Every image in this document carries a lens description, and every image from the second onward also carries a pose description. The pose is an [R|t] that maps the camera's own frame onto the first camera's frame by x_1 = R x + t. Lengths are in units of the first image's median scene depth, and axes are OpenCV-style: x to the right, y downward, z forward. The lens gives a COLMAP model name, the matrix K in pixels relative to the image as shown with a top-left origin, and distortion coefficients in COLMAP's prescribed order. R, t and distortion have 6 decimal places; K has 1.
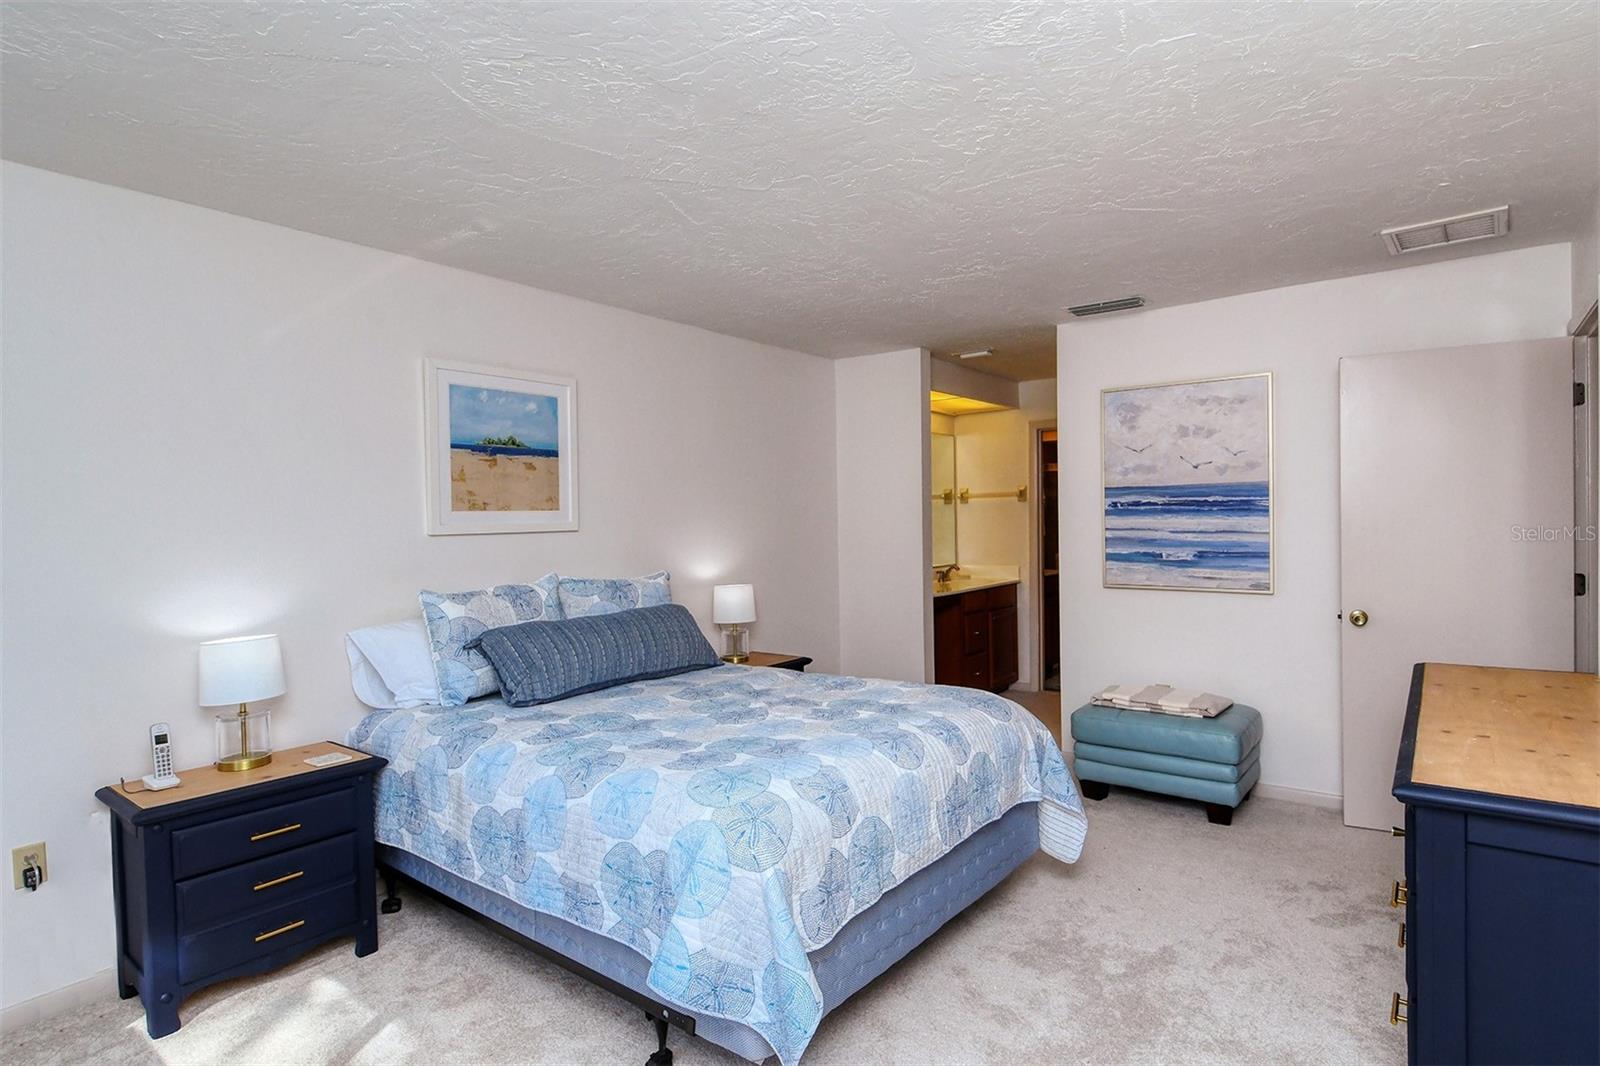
lens RADIAL K [[840.4, 0, 813.5], [0, 840.4, 510.1], [0, 0, 1]] dist [0.025175, -0.018286]
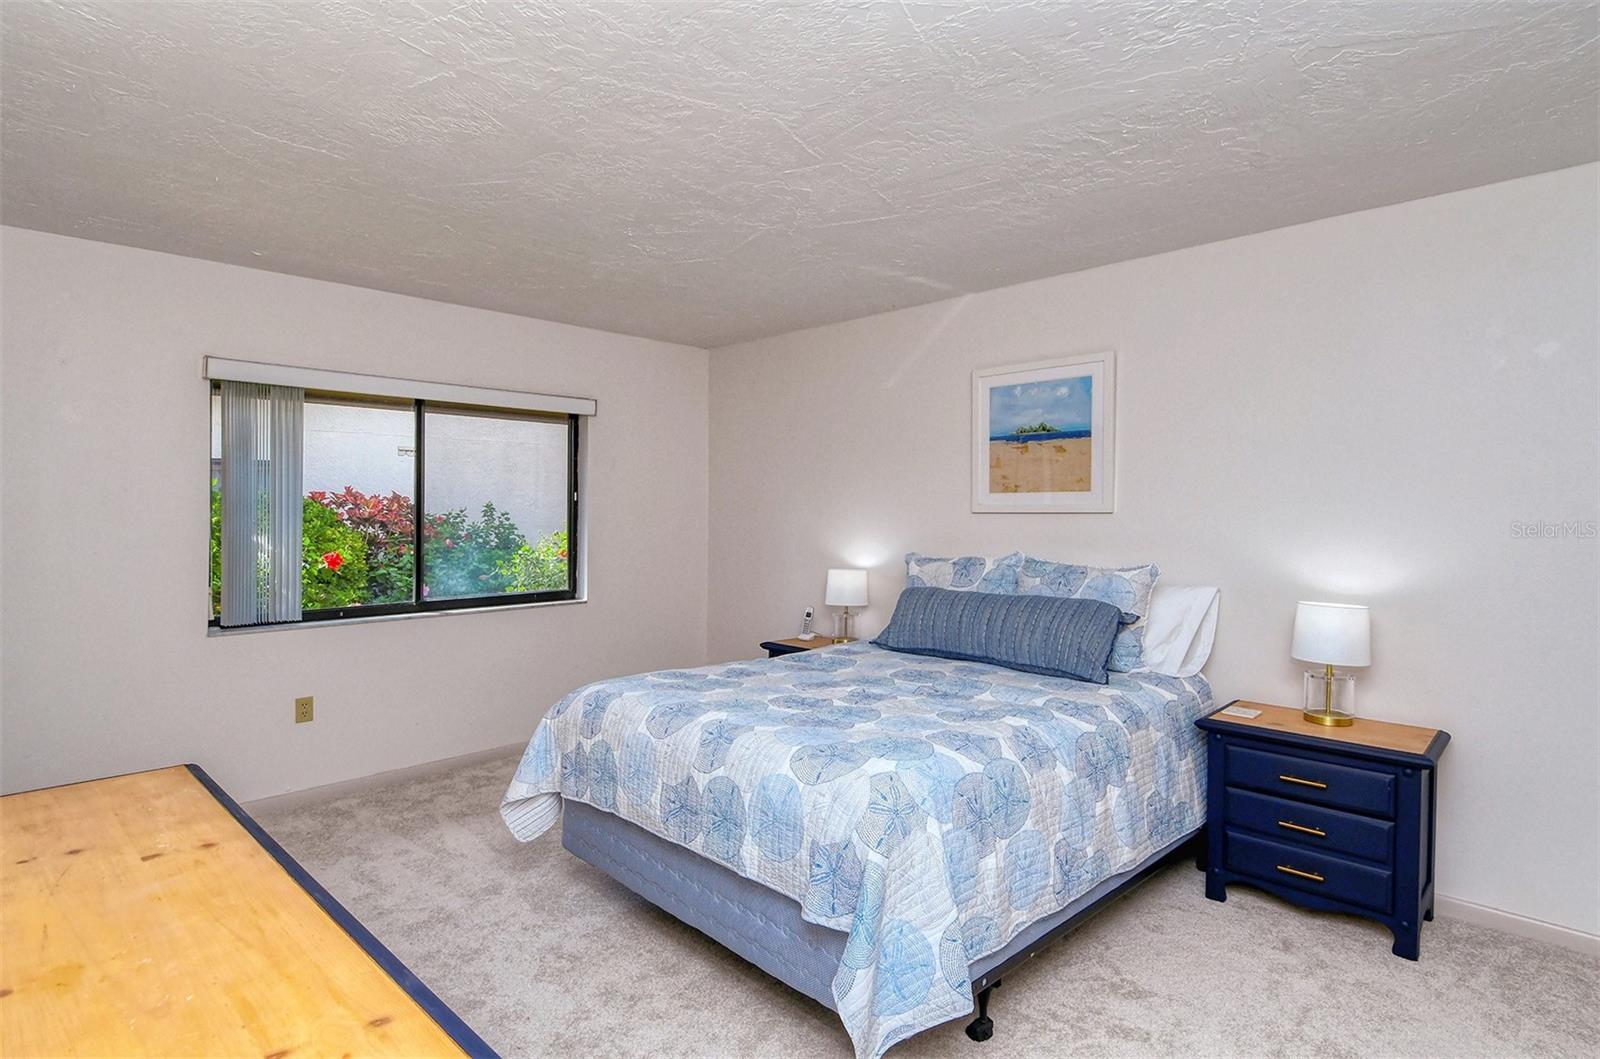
lens RADIAL K [[789.6, 0, 801.5], [0, 789.6, 508.0], [0, 0, 1]] dist [-0.001613, -0.056495]
pose [[-0.104331, 0.021821, -0.994303, 0.694043], [0.019058, 0.999620, 0.019938, -0.004926], [0.994360, -0.016869, -0.104707, 0.814248]]
